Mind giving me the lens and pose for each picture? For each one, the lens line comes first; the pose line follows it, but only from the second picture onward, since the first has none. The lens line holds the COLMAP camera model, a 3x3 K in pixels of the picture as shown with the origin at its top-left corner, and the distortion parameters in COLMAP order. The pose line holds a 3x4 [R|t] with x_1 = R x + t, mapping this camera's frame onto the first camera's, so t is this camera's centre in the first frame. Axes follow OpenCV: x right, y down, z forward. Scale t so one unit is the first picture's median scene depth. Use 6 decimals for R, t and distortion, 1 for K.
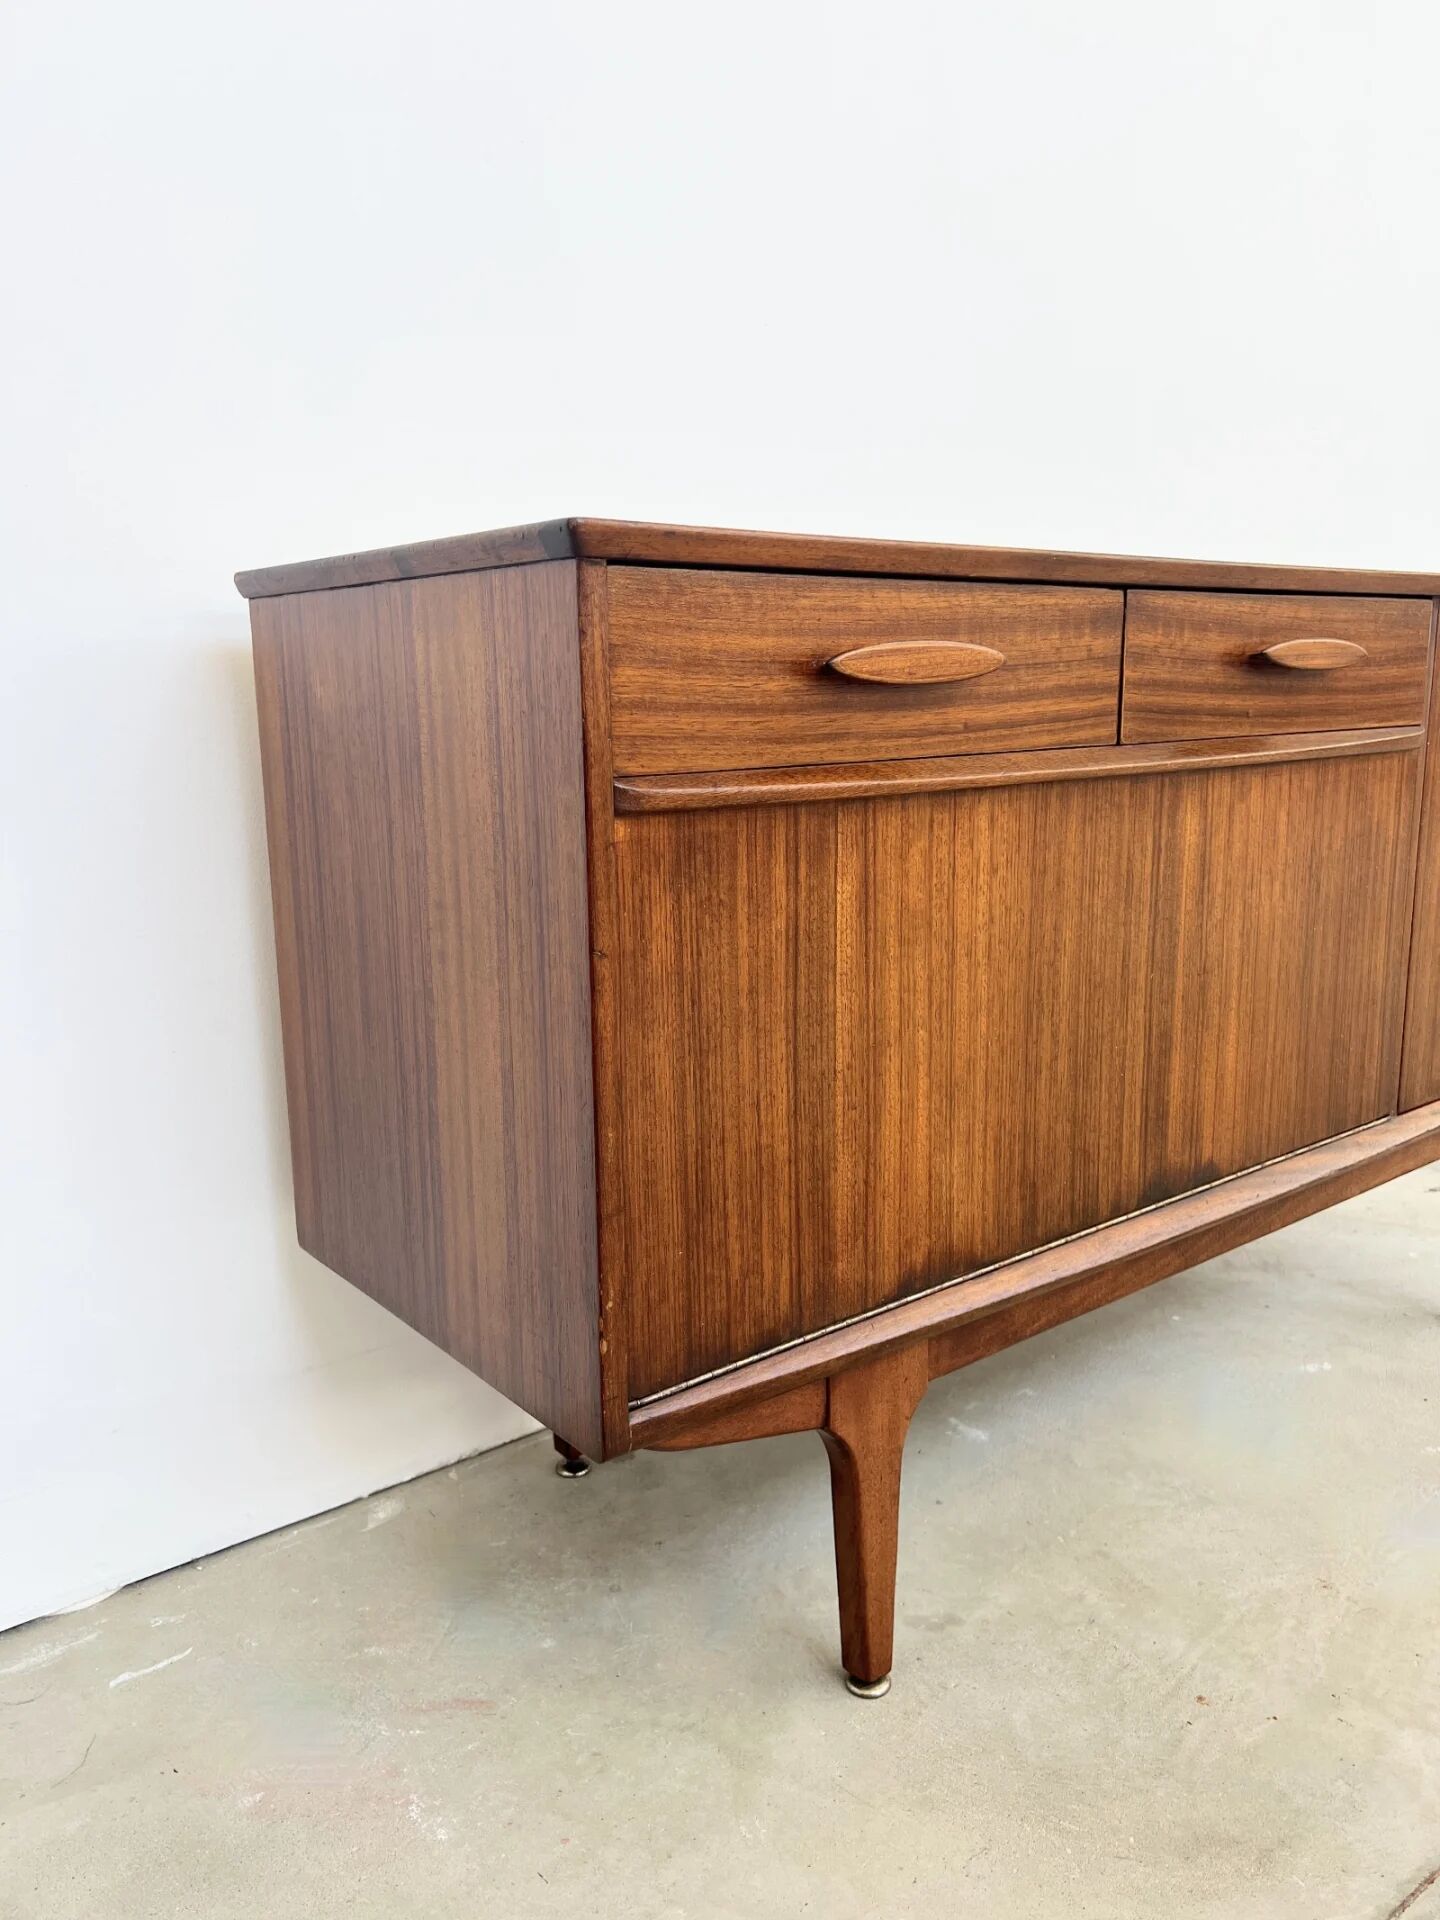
lens RADIAL K [[1445.6, 0, 695.6], [0, 1445.6, 969.4], [0, 0, 1]] dist [0.081747, -0.100187]
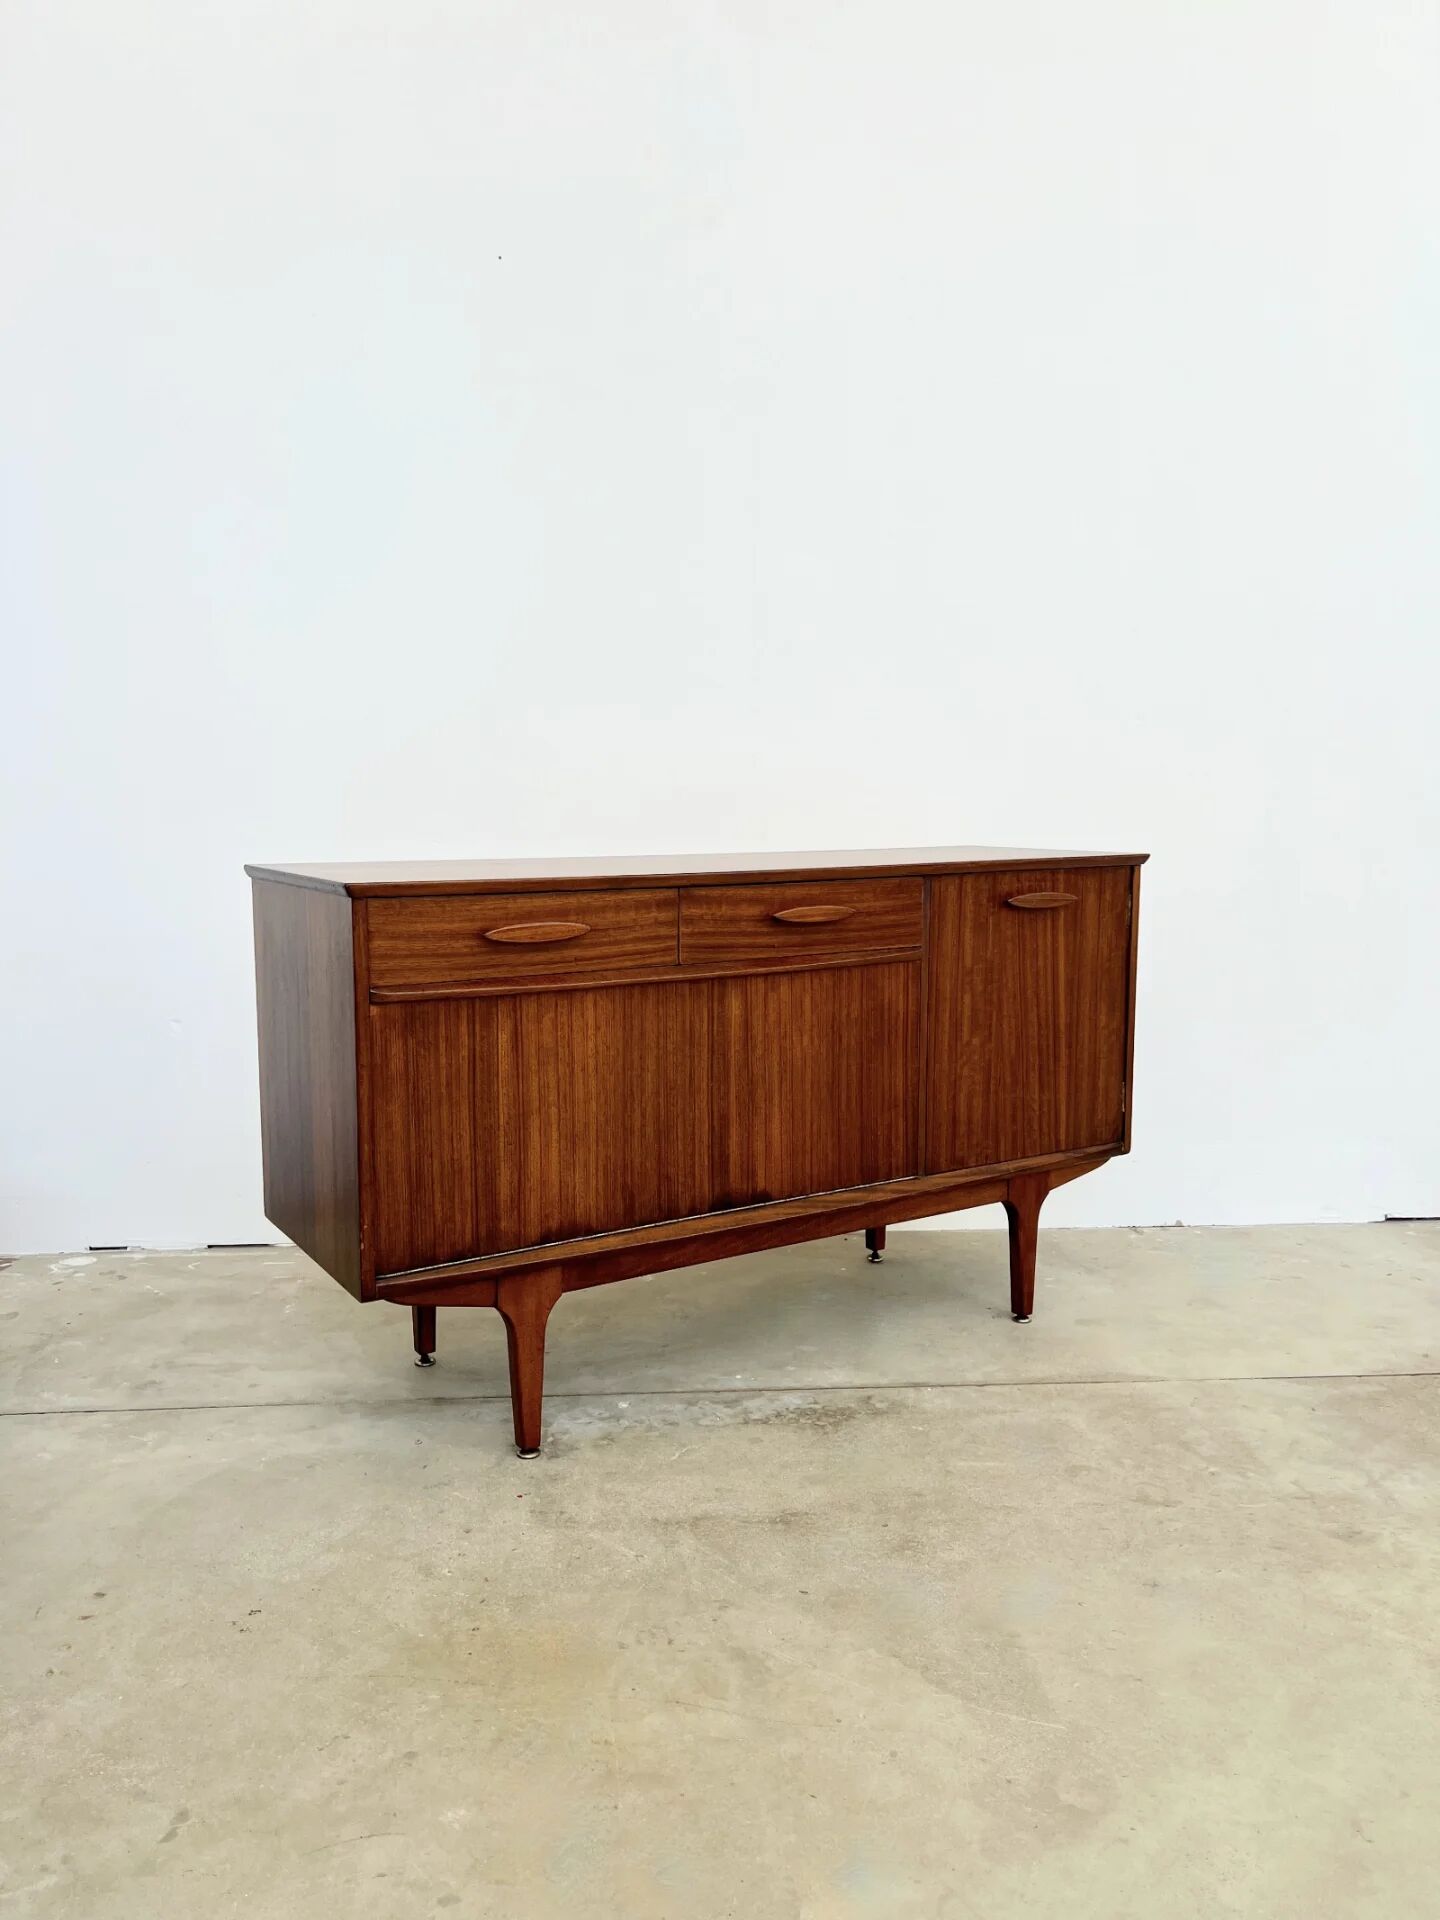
lens RADIAL K [[1445.6, 0, 718.5], [0, 1445.6, 945.6], [0, 0, 1]] dist [0.081747, -0.100187]
pose [[0.995261, 0.028323, -0.093027, 0.559382], [-0.035820, 0.996156, -0.079941, -0.028739], [0.090405, 0.082894, 0.992449, -0.980220]]
